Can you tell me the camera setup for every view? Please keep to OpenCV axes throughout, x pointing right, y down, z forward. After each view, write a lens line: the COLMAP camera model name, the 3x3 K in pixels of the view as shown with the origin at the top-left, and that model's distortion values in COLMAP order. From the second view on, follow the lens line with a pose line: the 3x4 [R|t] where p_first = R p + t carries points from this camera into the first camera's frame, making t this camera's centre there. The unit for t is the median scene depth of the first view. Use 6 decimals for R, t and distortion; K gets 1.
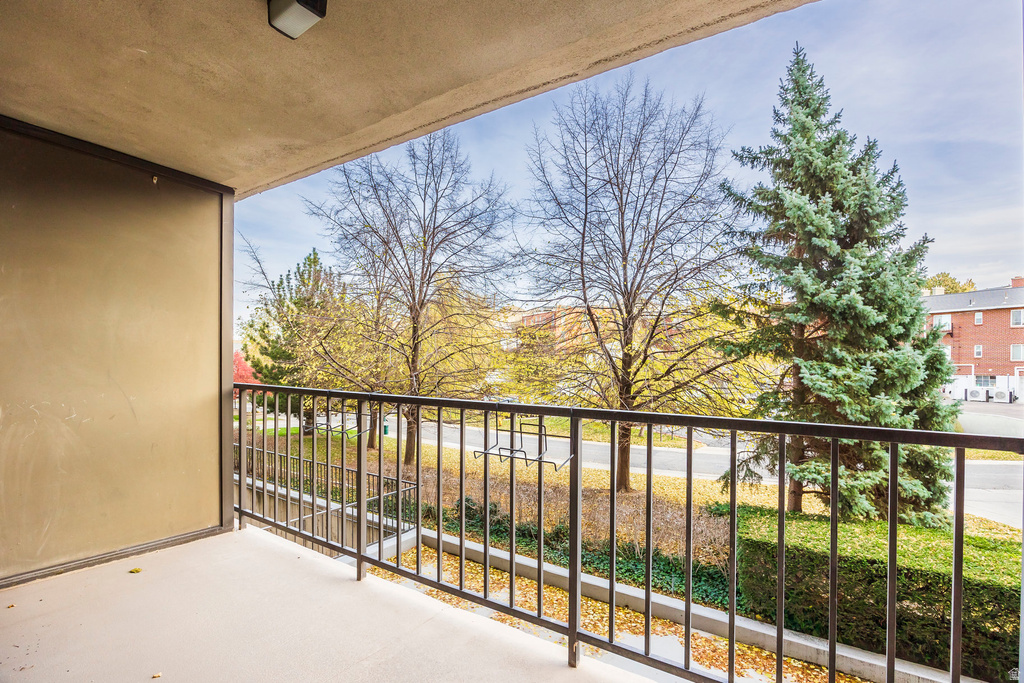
lens RADIAL K [[471.7, 0, 502.0], [0, 471.7, 361.9], [0, 0, 1]] dist [0.001436, 0.000084]
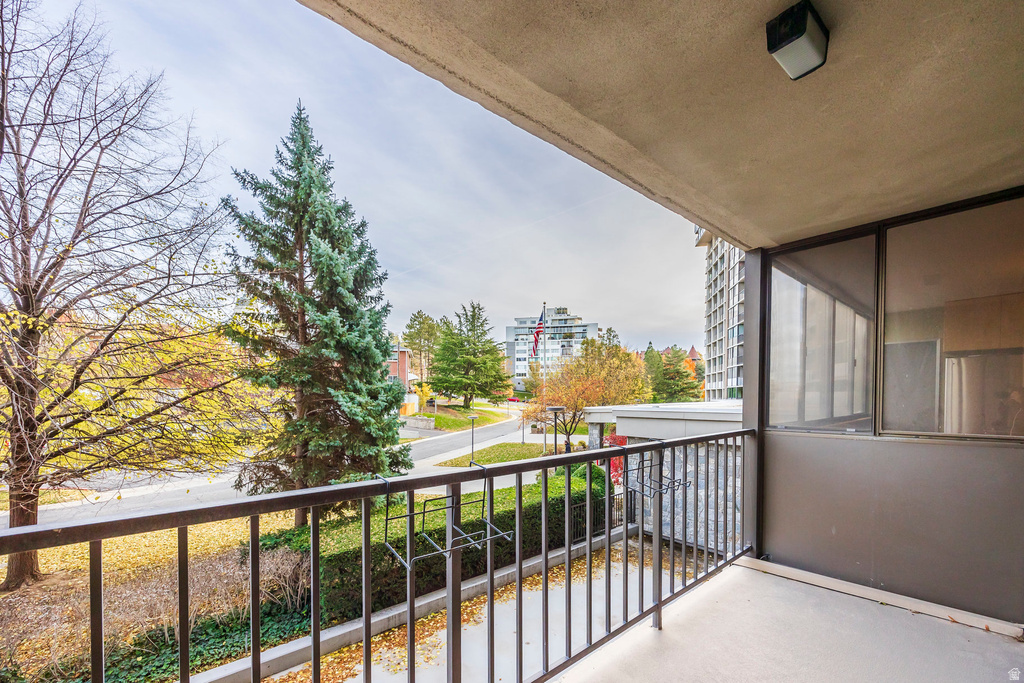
lens RADIAL K [[415.1, 0, 515.9], [0, 415.1, 400.6], [0, 0, 1]] dist [-0.000525, -0.000242]
pose [[0.237684, -0.049700, 0.970070, -0.267486], [0.002632, 0.998719, 0.050522, -0.030778], [-0.971339, -0.009455, 0.237511, 0.331690]]
